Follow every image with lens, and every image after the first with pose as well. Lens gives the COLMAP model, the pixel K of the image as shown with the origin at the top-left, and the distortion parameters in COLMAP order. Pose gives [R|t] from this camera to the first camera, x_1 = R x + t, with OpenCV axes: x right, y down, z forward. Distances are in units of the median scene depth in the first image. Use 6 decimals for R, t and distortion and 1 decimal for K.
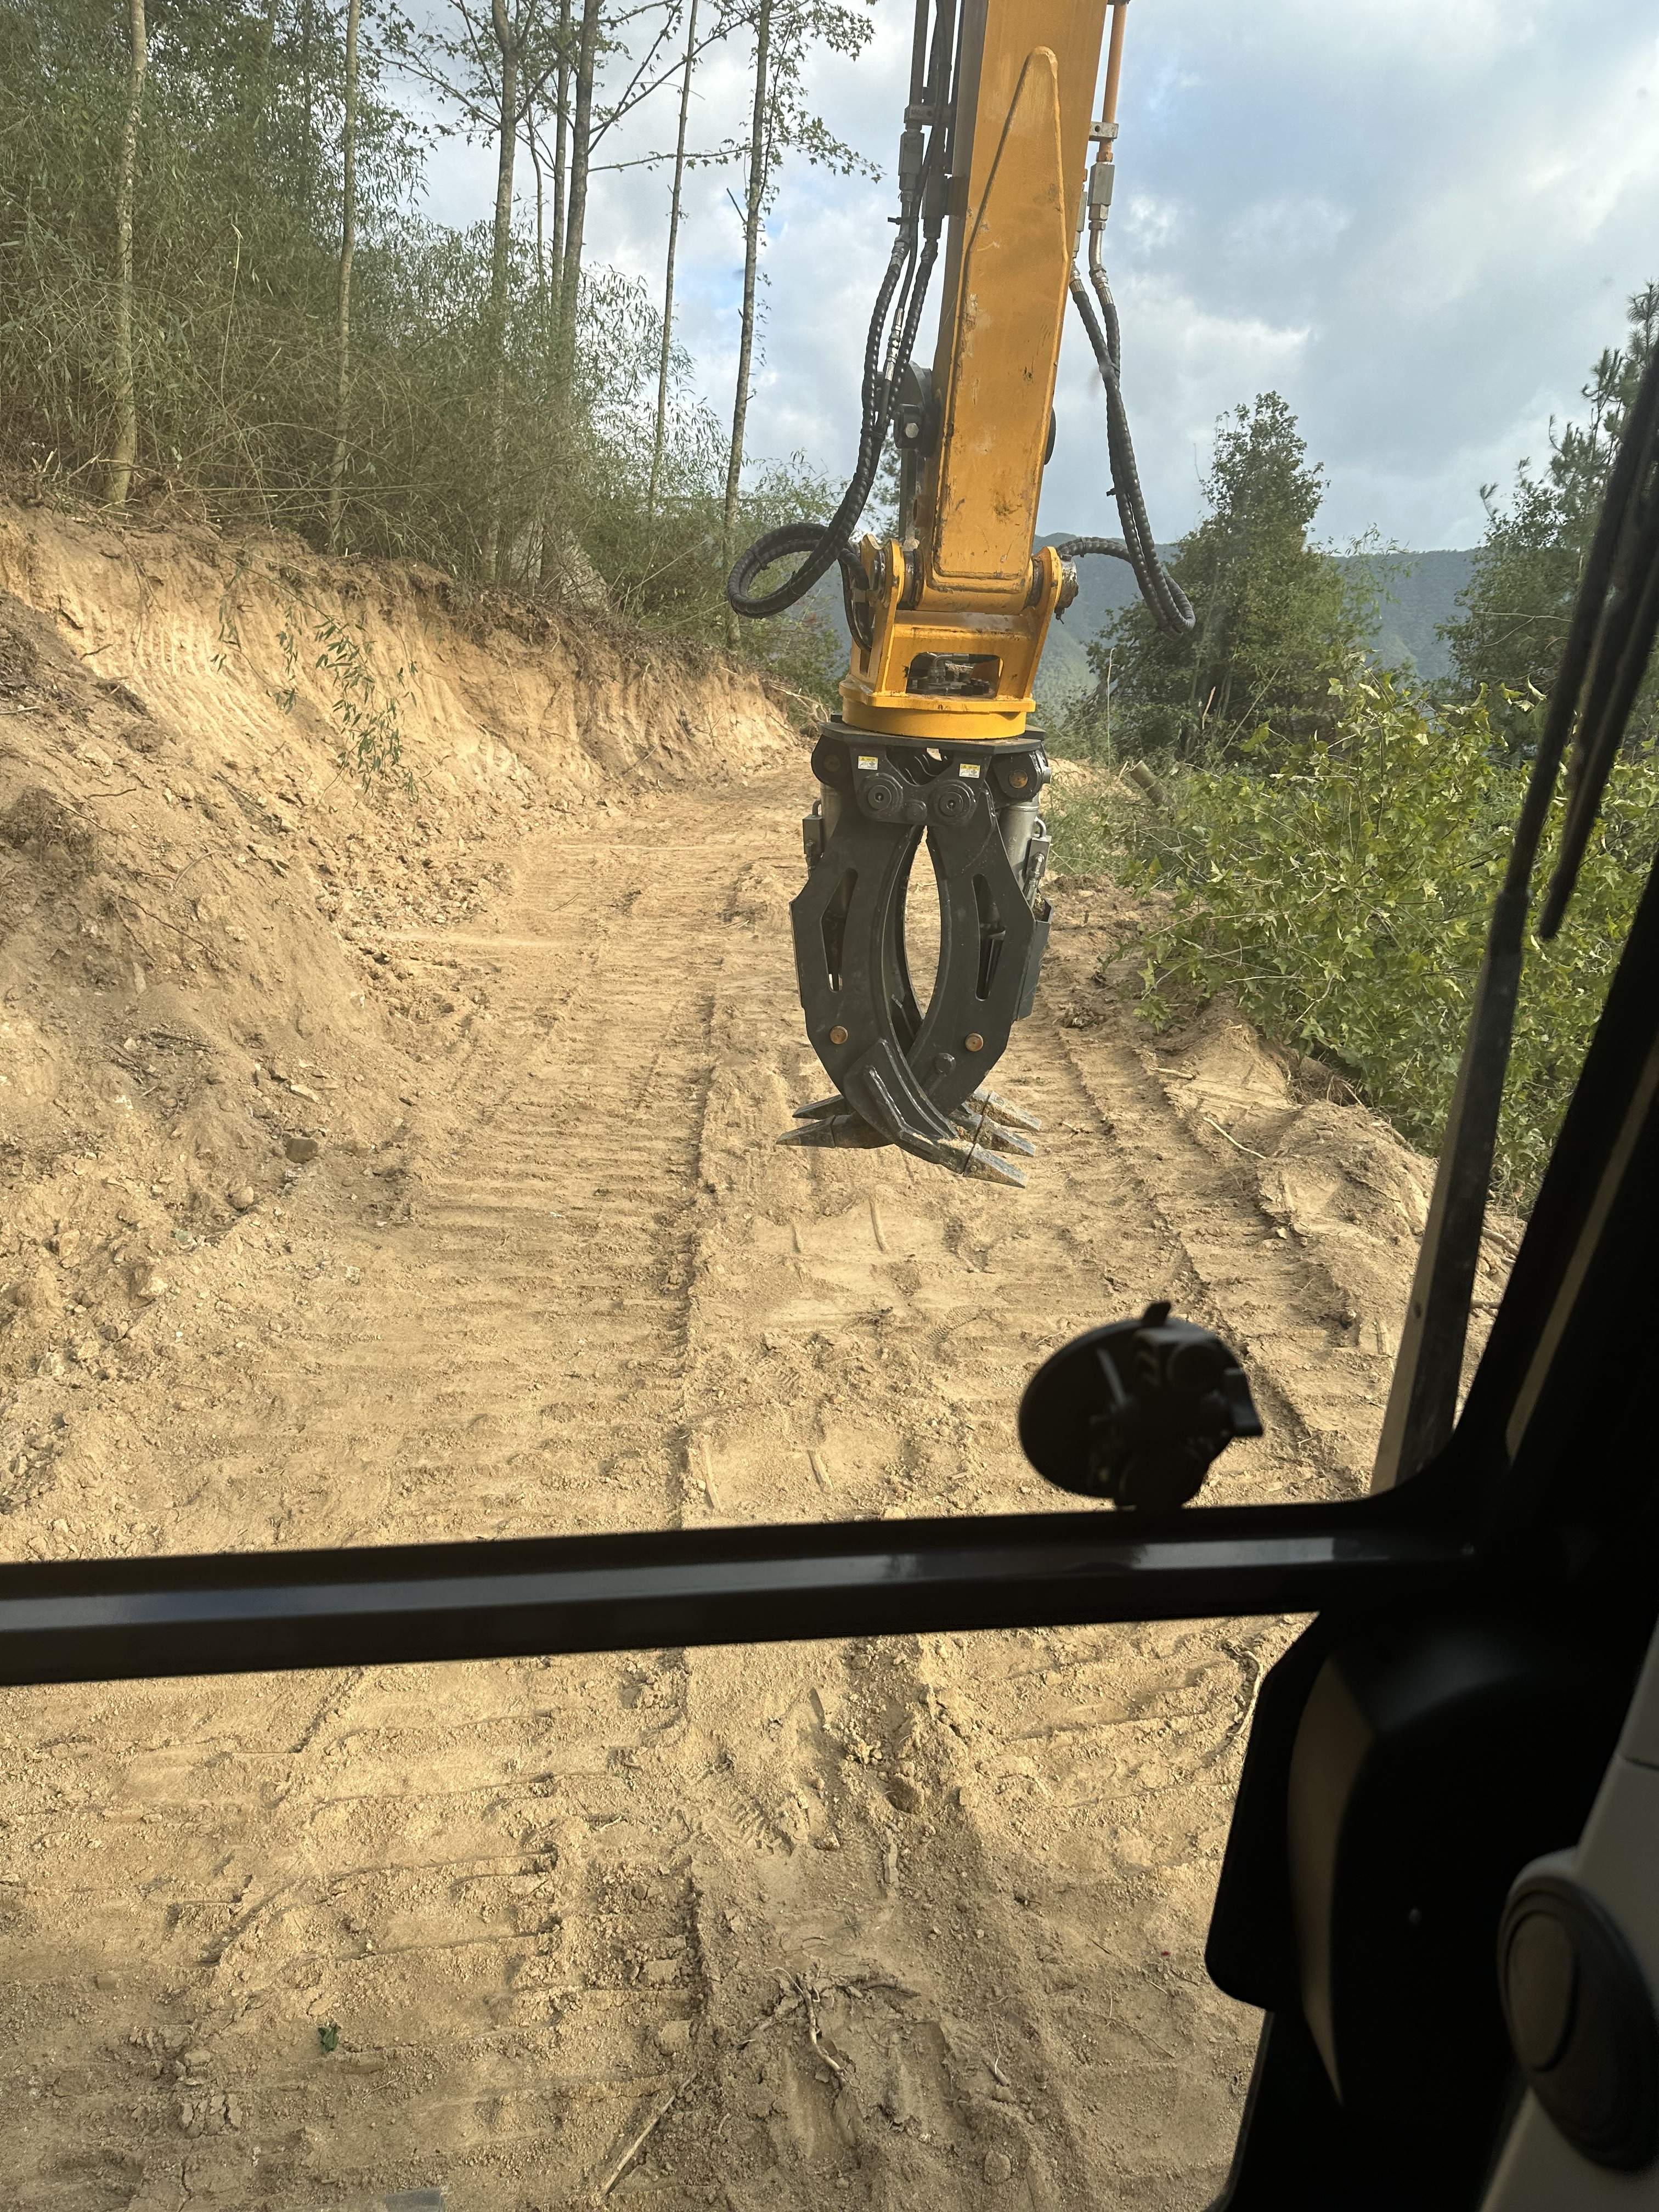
lens RADIAL K [[1558.1, 0, 913.1], [0, 1558.1, 1121.1], [0, 0, 1]] dist [0.126426, -0.185523]
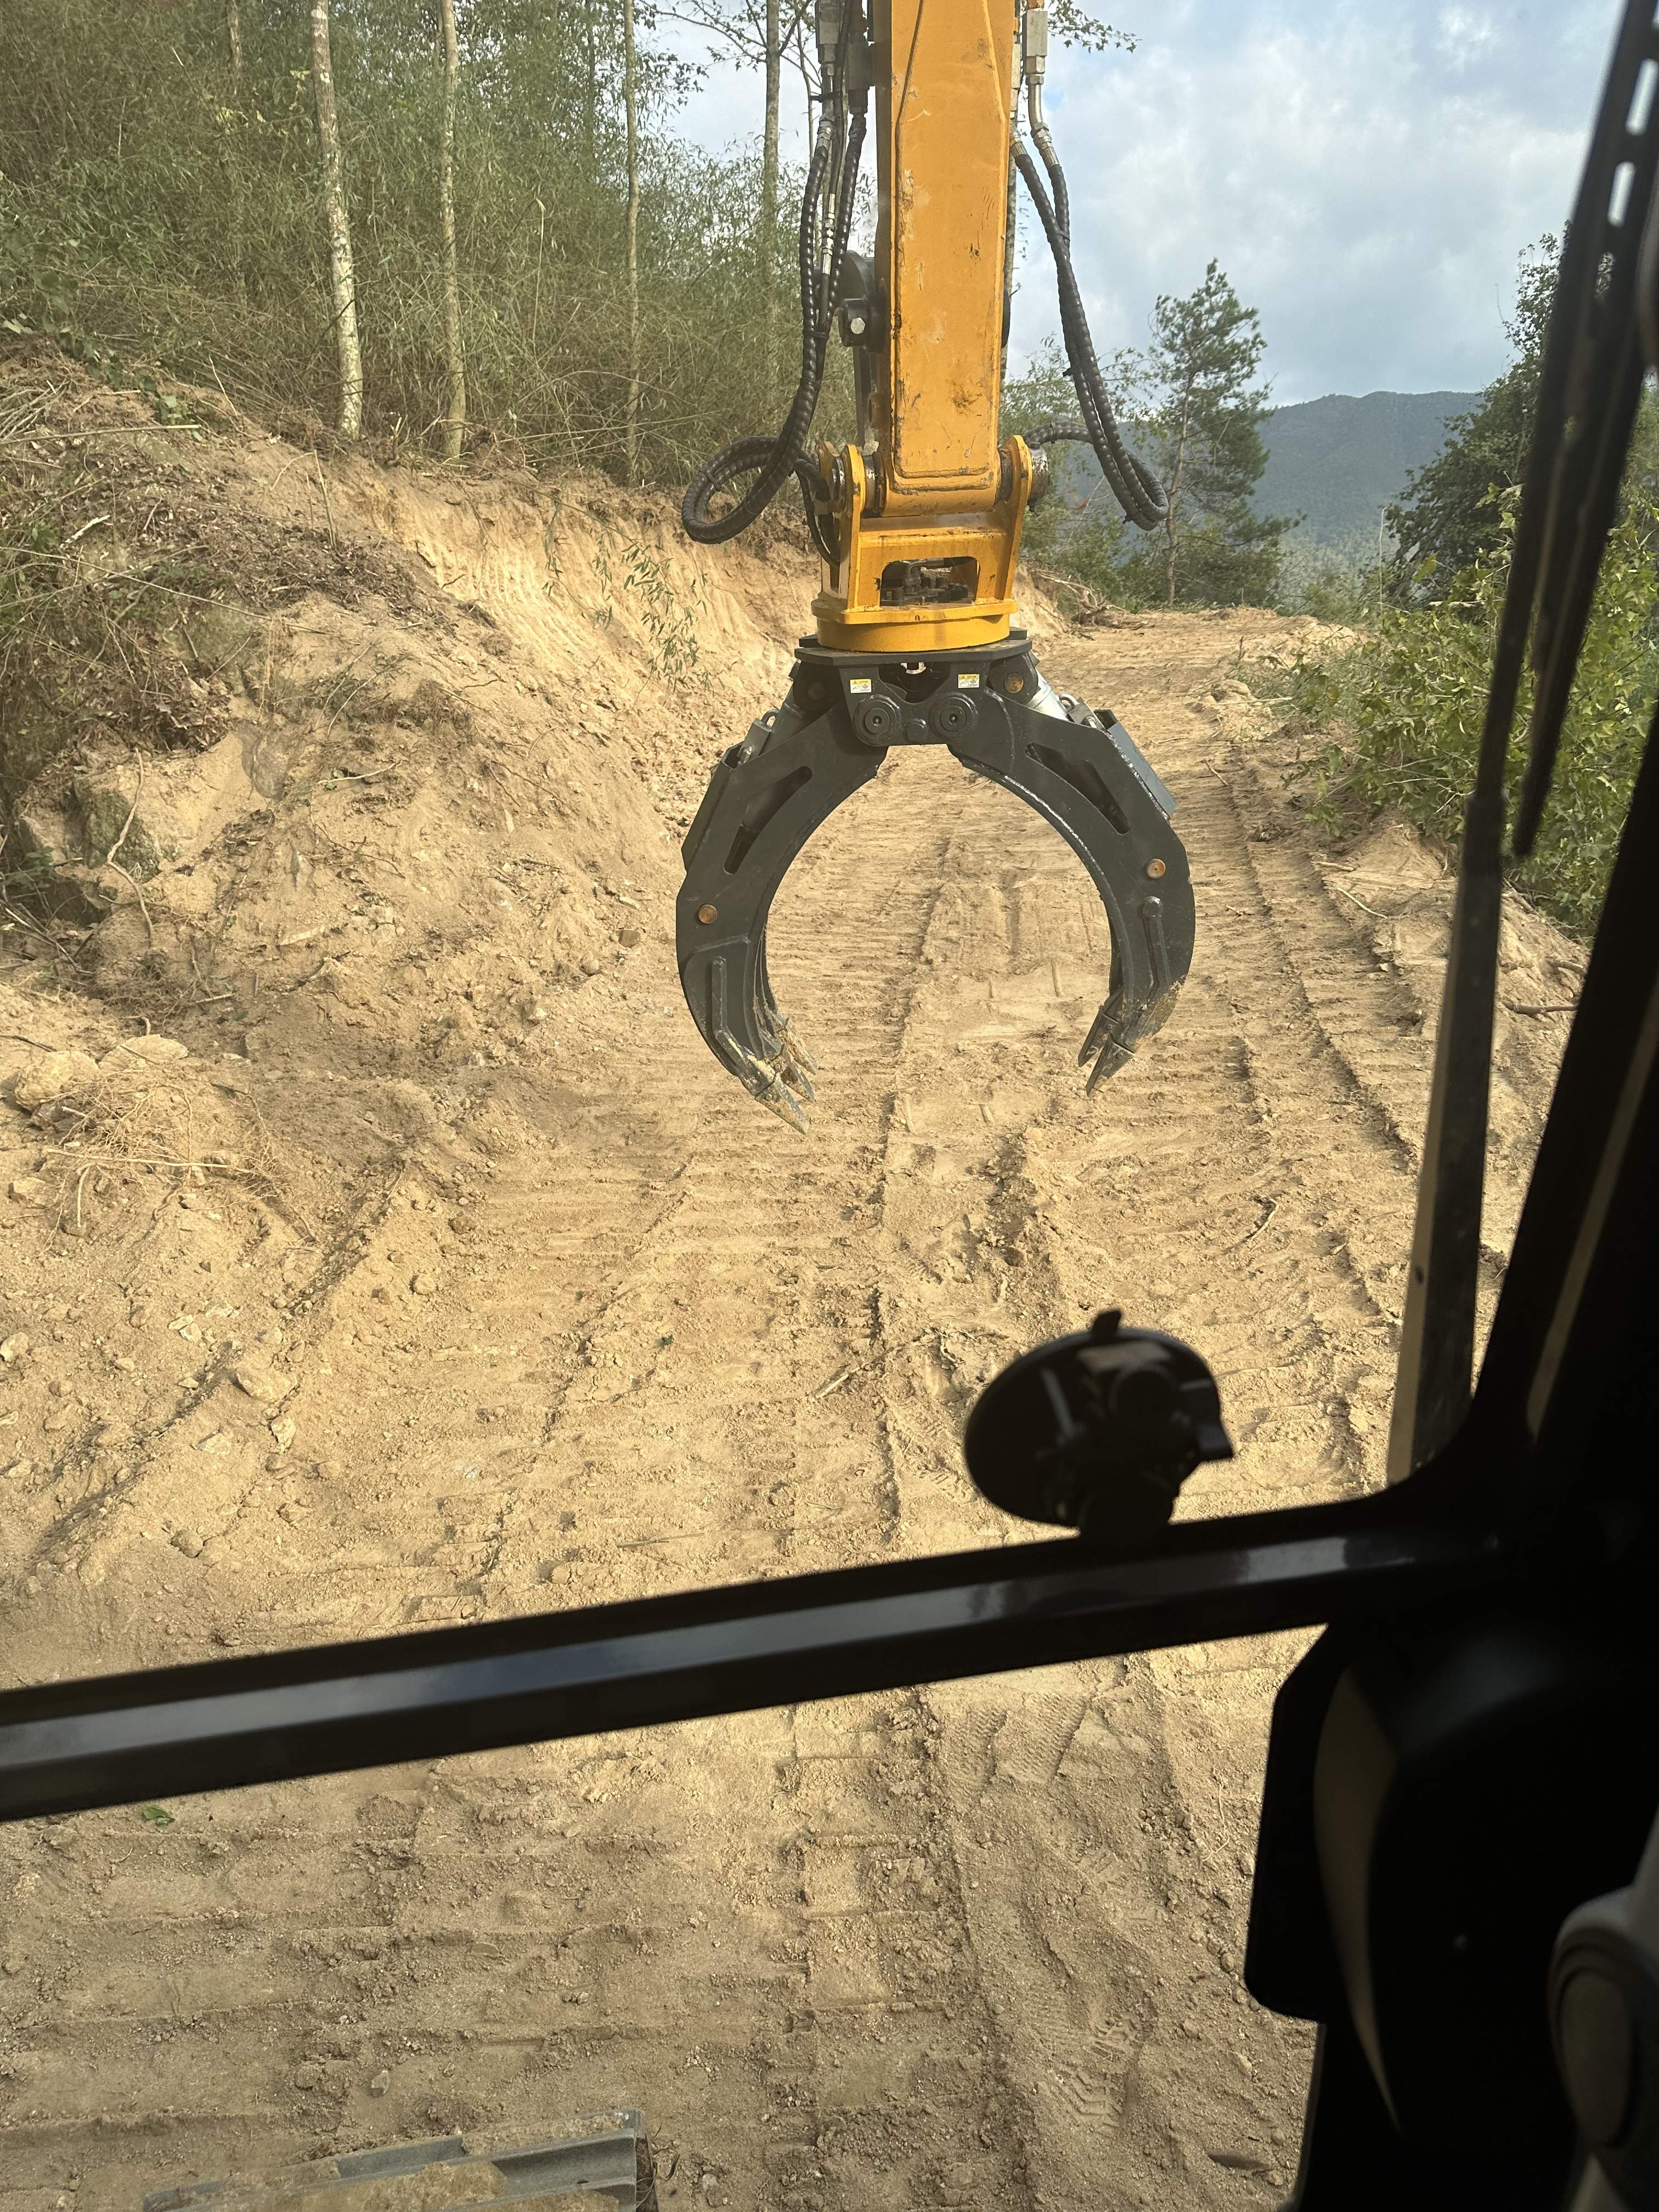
lens RADIAL K [[1558.1, 0, 913.1], [0, 1558.1, 1121.1], [0, 0, 1]] dist [0.126426, -0.185523]
pose [[0.981917, -0.019794, -0.188274, 0.071965], [0.030903, 0.997938, 0.056255, 0.077493], [0.186772, -0.061056, 0.980504, -0.197924]]
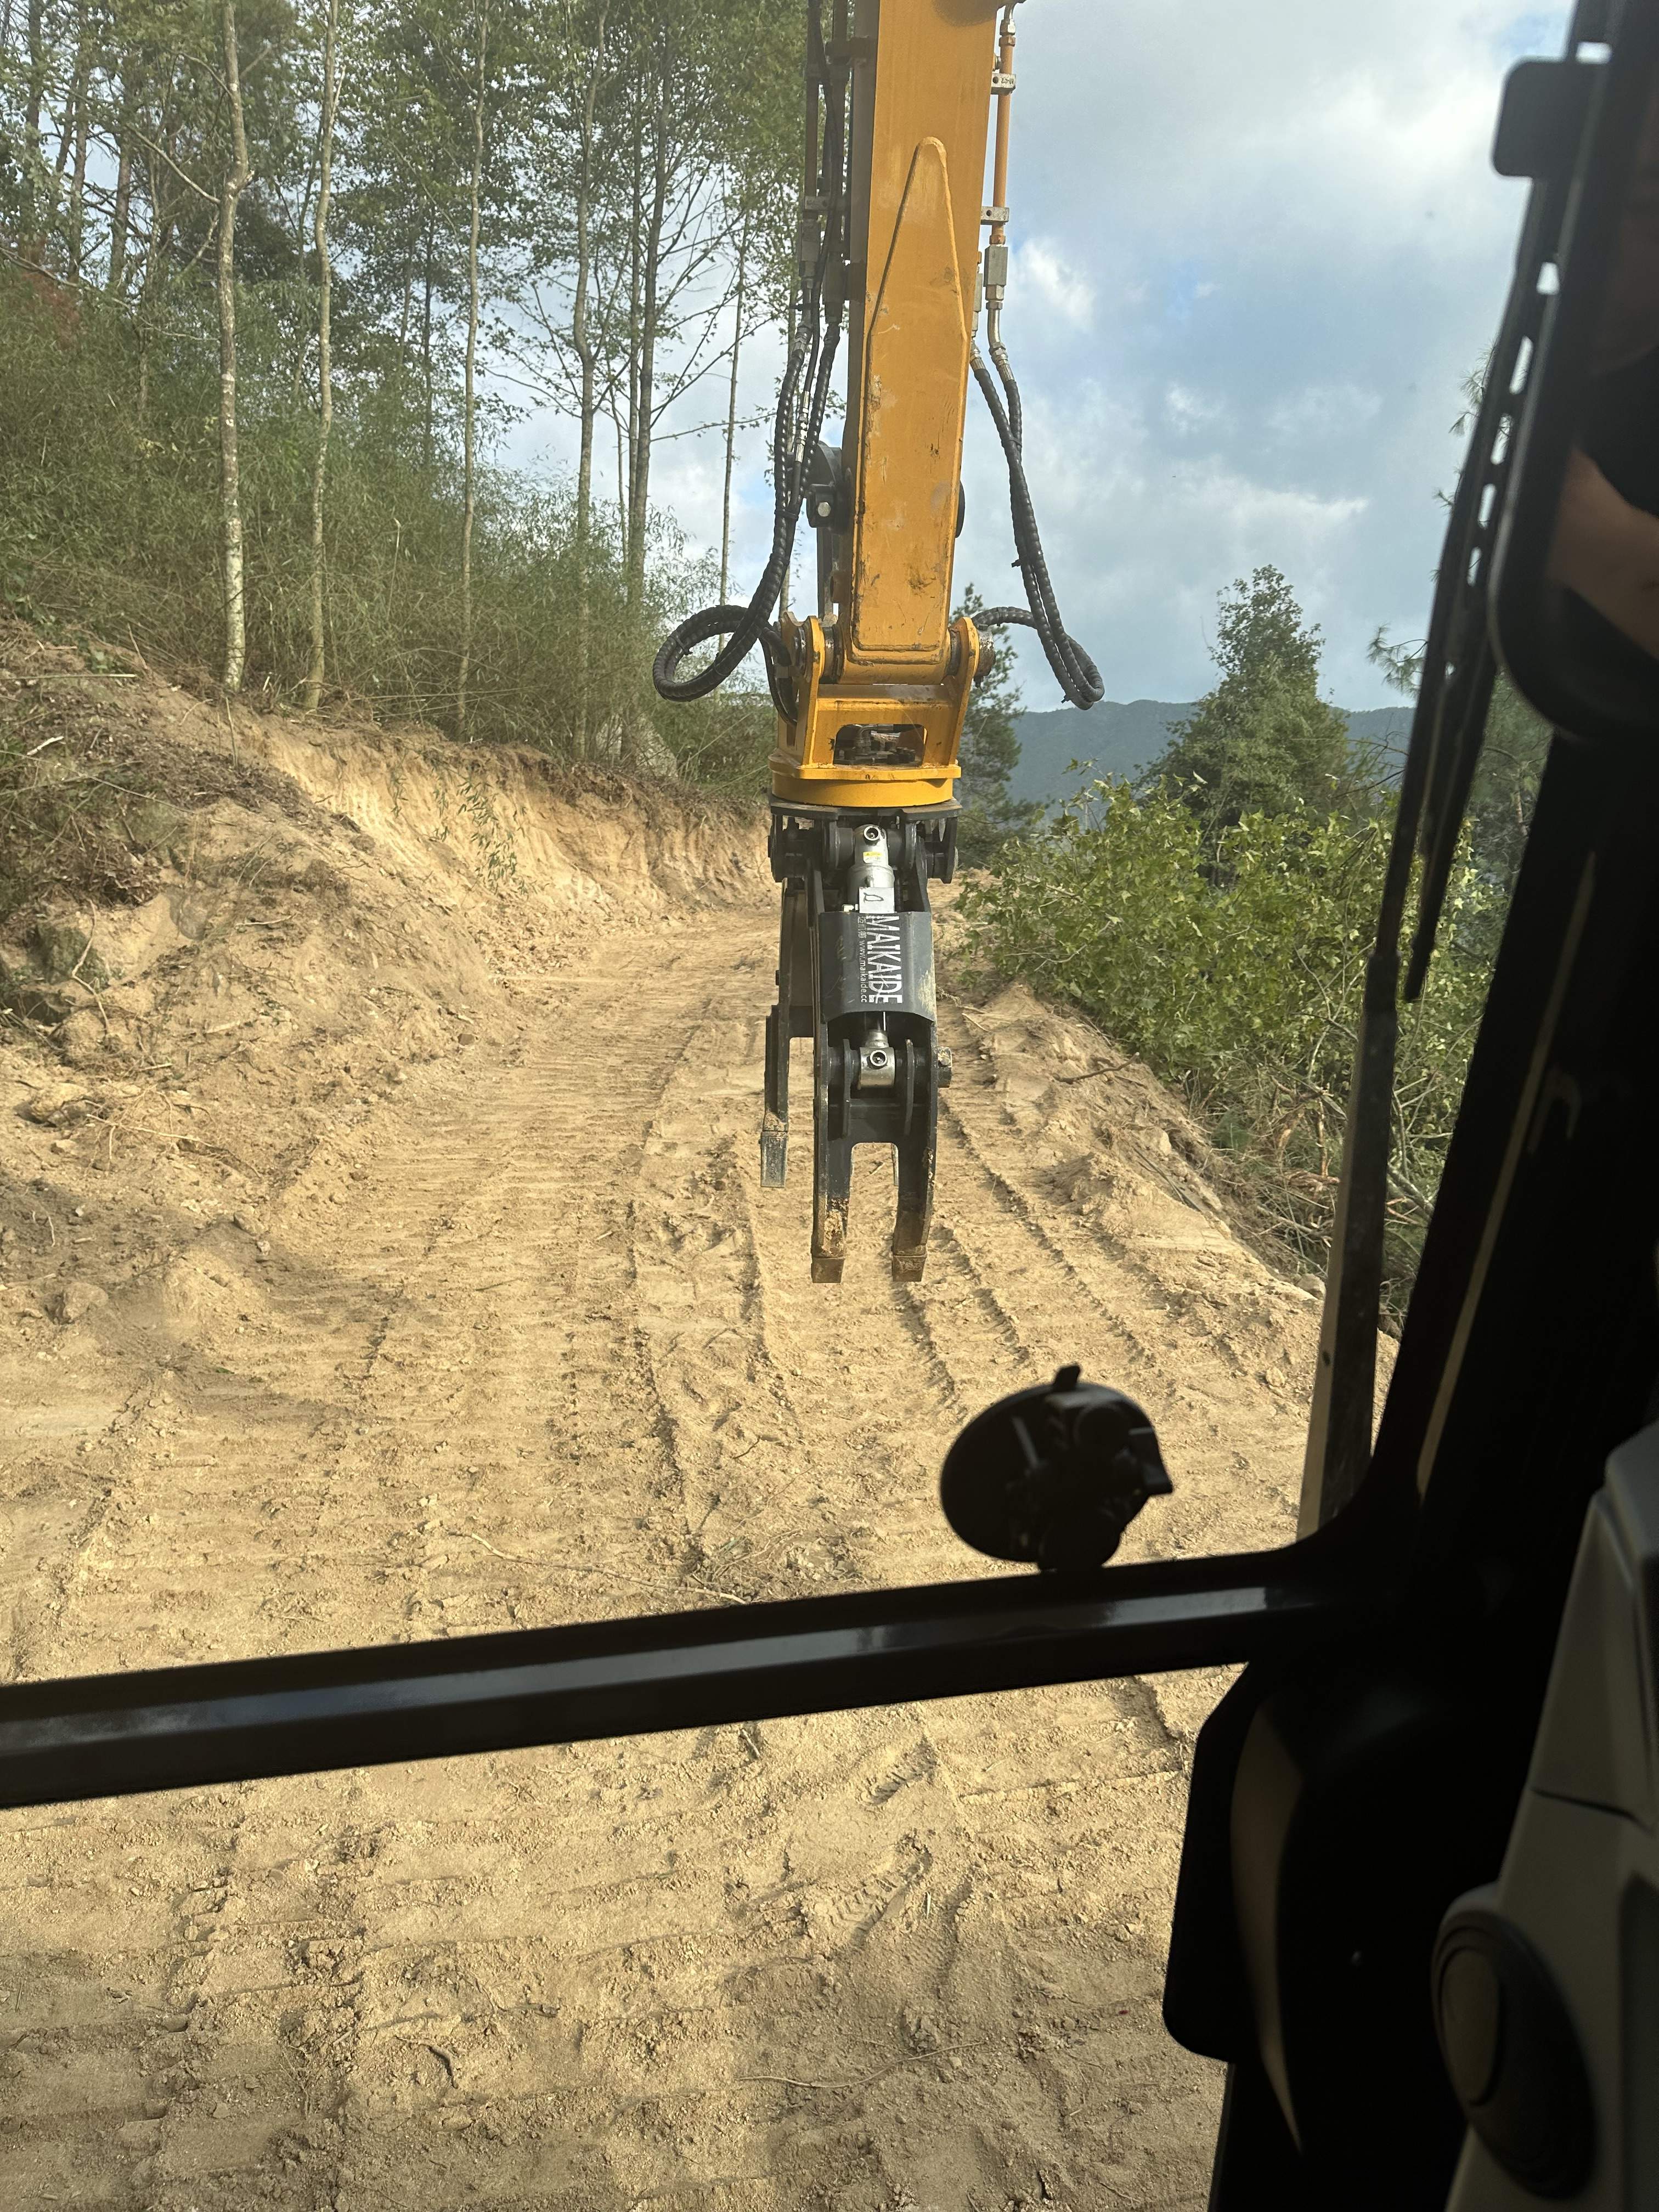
lens RADIAL K [[1475.7, 0, 901.7], [0, 1475.7, 1147.3], [0, 0, 1]] dist [0.137282, -0.222457]
pose [[0.997725, -0.033654, -0.058406, 0.162772], [0.029479, 0.997045, -0.070936, 0.207047], [0.060621, 0.069053, 0.995769, -0.515438]]
